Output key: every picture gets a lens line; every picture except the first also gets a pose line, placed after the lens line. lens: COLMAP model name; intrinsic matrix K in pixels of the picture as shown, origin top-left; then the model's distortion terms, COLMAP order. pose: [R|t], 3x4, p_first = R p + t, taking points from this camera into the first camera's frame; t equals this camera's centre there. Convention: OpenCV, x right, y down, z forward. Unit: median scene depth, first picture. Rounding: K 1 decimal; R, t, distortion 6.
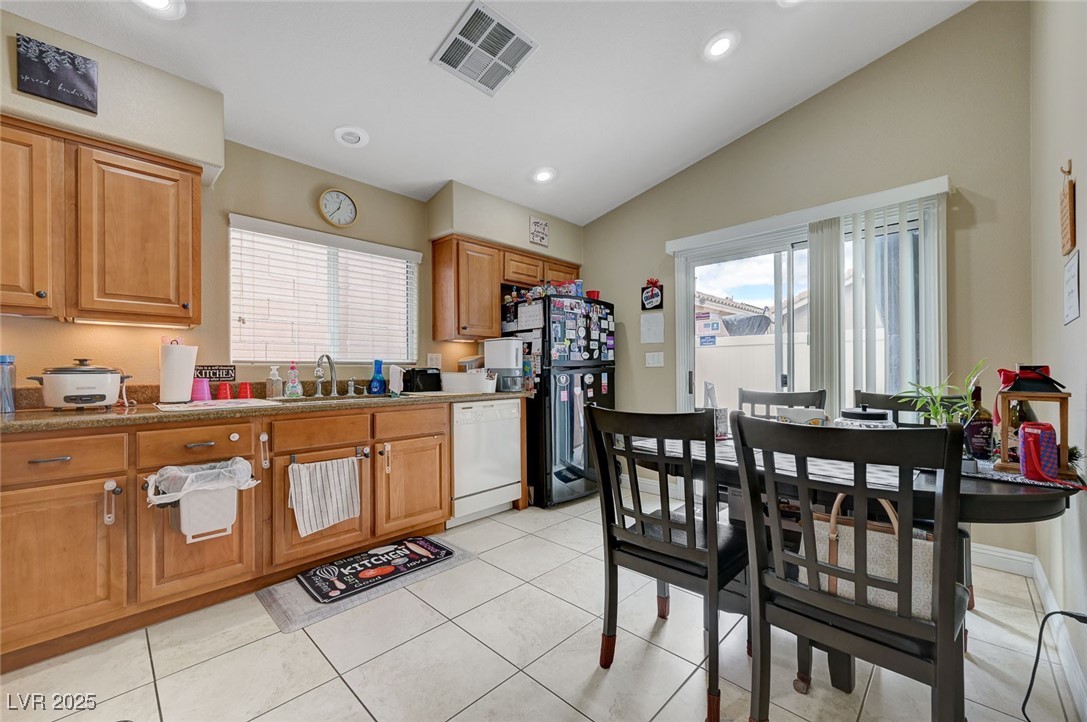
lens RADIAL K [[428.8, 0, 546.8], [0, 428.8, 369.7], [0, 0, 1]] dist [0.001531, 0.000249]
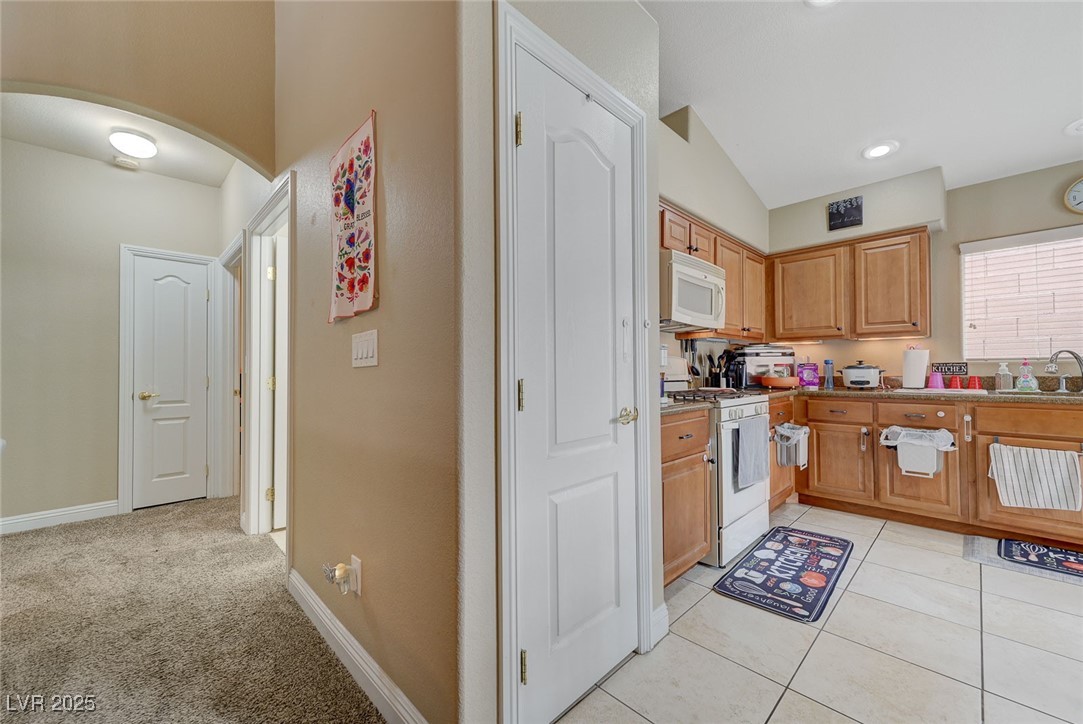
lens RADIAL K [[421.3, 0, 546.3], [0, 421.3, 365.5], [0, 0, 1]] dist [0.013357, 0.000111]
pose [[-0.021407, -0.004760, -0.999760, 0.639905], [0.008768, 0.999949, -0.004949, -0.006818], [0.999732, -0.008872, -0.021364, -0.243472]]
